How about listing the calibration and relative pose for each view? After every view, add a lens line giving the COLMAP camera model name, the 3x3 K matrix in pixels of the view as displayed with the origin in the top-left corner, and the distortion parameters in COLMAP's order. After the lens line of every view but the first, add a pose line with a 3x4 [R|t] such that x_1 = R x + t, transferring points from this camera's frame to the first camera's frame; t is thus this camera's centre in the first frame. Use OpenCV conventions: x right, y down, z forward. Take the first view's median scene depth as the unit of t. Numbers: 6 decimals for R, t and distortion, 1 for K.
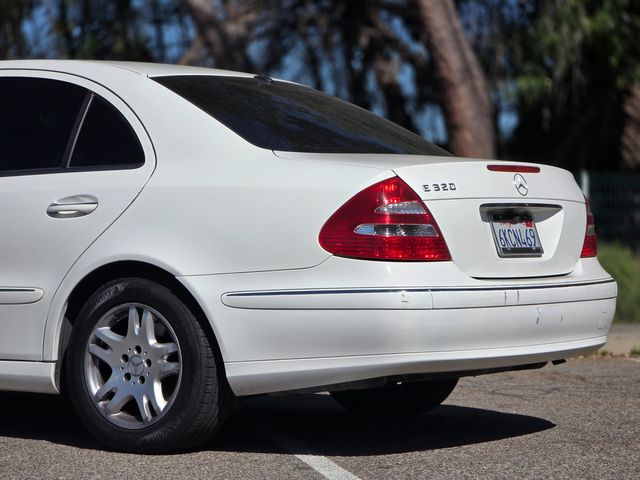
lens RADIAL K [[2116.7, 0, 320.0], [0, 2116.7, 240.0], [0, 0, 1]] dist [0.340715, -1.887265]
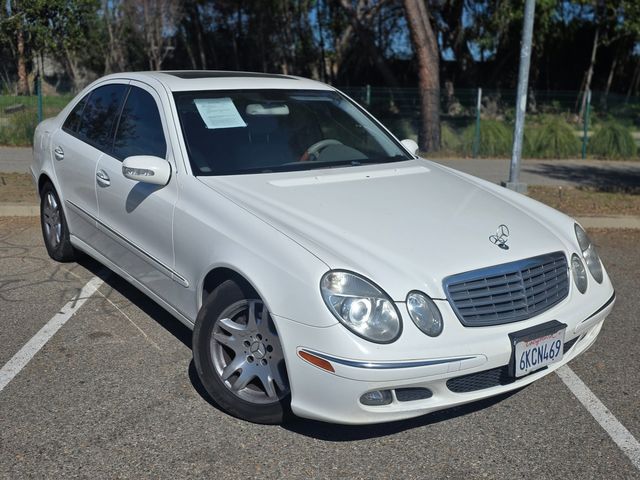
lens RADIAL K [[674.1, 0, 315.3], [0, 674.1, 234.8], [0, 0, 1]] dist [0.048834, -0.032315]
pose [[0.984672, 0.061086, -0.163369, 0.227370], [-0.024863, 0.976258, 0.215181, -0.086763], [0.172635, -0.207821, 0.962812, 0.754426]]
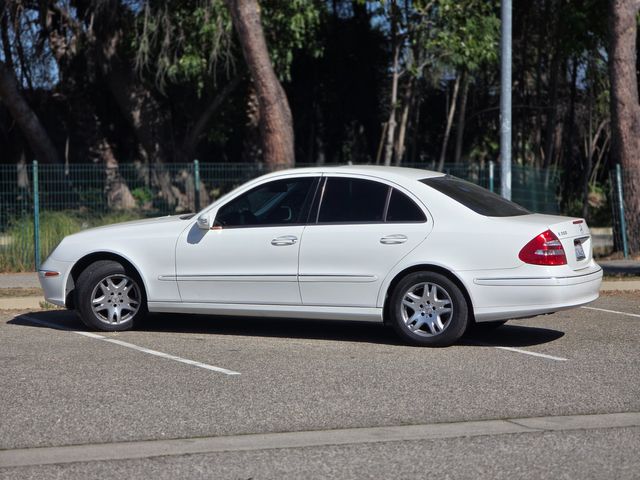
lens RADIAL K [[2116.7, 0, 320.0], [0, 2116.7, 240.0], [0, 0, 1]] dist [0.340715, -1.887265]
pose [[0.965255, -0.006307, 0.261235, -0.794255], [-0.004840, 0.999106, 0.042004, -0.111378], [-0.261267, -0.041809, 0.964361, -1.175126]]
